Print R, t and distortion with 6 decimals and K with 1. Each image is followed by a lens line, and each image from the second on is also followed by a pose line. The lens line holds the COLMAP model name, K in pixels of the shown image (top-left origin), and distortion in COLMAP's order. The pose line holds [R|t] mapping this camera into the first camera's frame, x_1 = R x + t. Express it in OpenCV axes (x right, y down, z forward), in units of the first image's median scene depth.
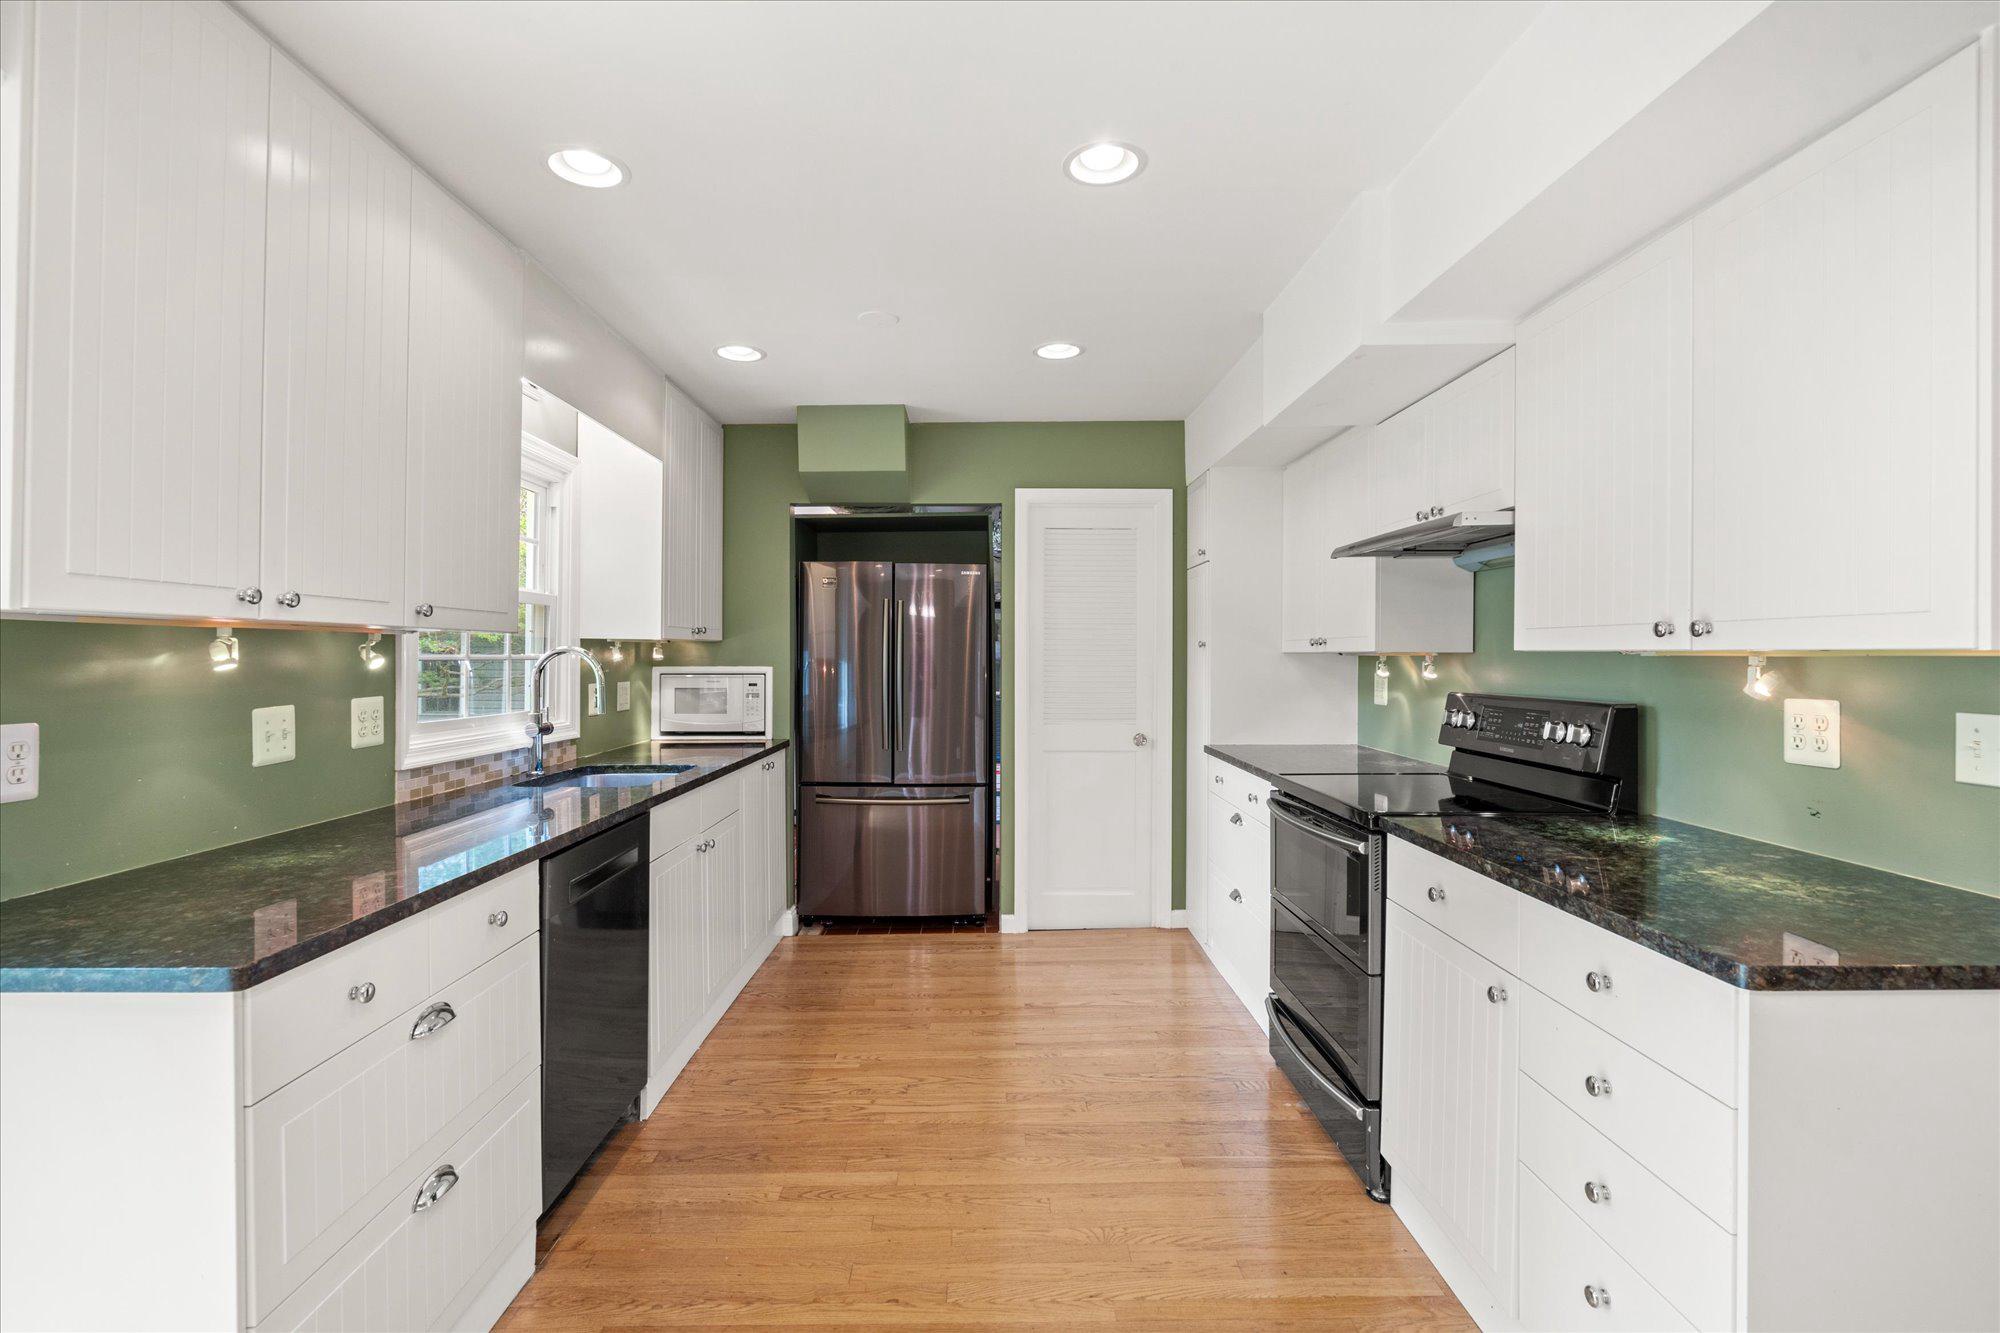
lens RADIAL K [[902.3, 0, 991.4], [0, 902.3, 664.2], [0, 0, 1]] dist [-0.004520, 0.000555]
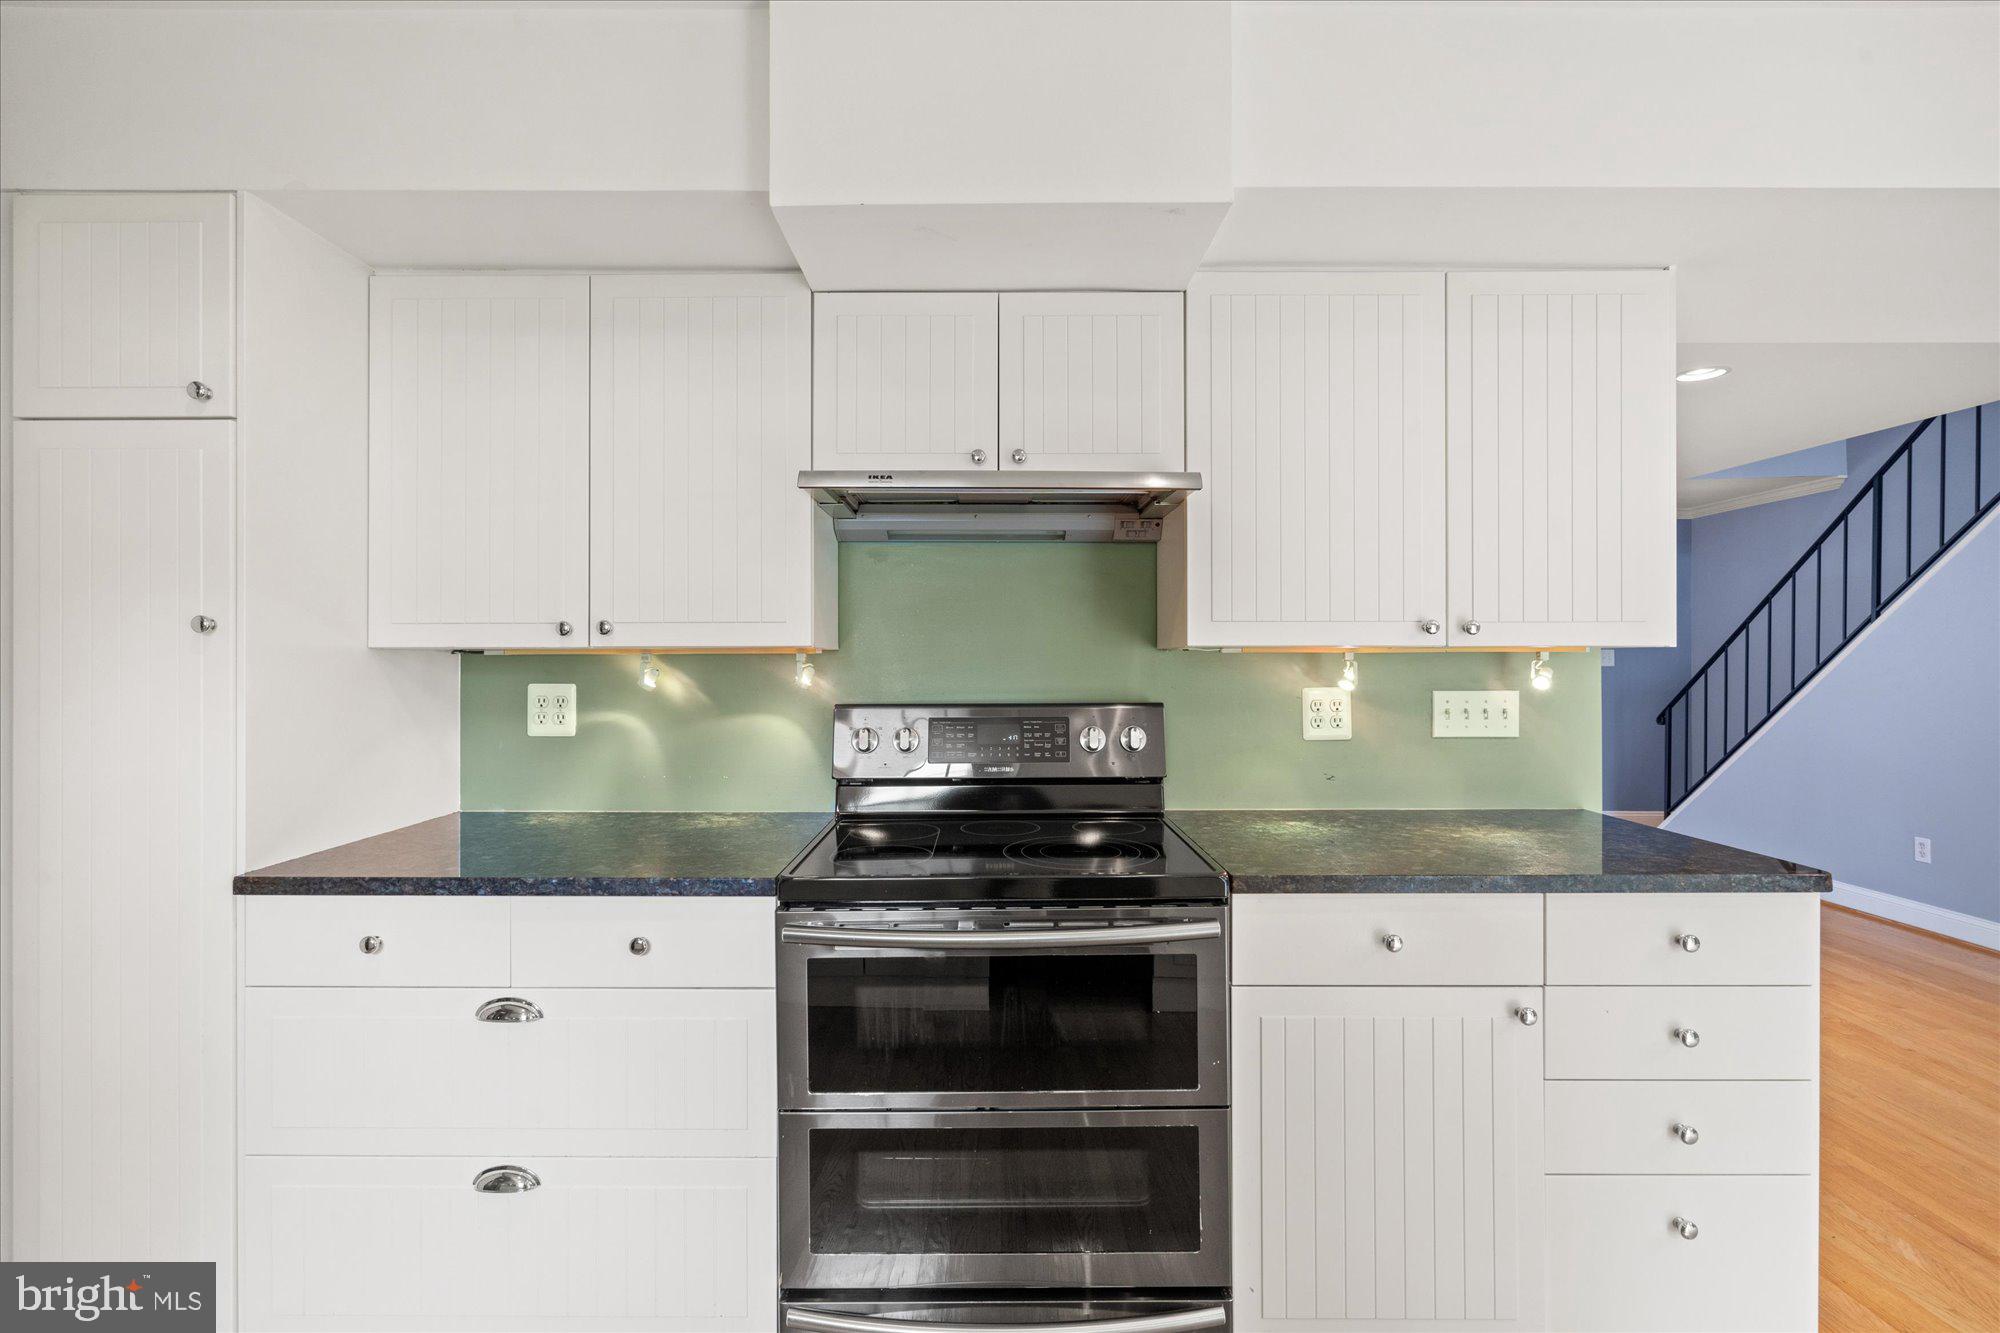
lens RADIAL K [[902.3, 0, 984.3], [0, 902.3, 667.4], [0, 0, 1]] dist [-0.004520, 0.000555]
pose [[0.008348, -0.009464, 0.999920, -0.219909], [0.012915, 0.999873, 0.009356, -0.004139], [-0.999882, 0.012836, 0.008470, 0.923811]]
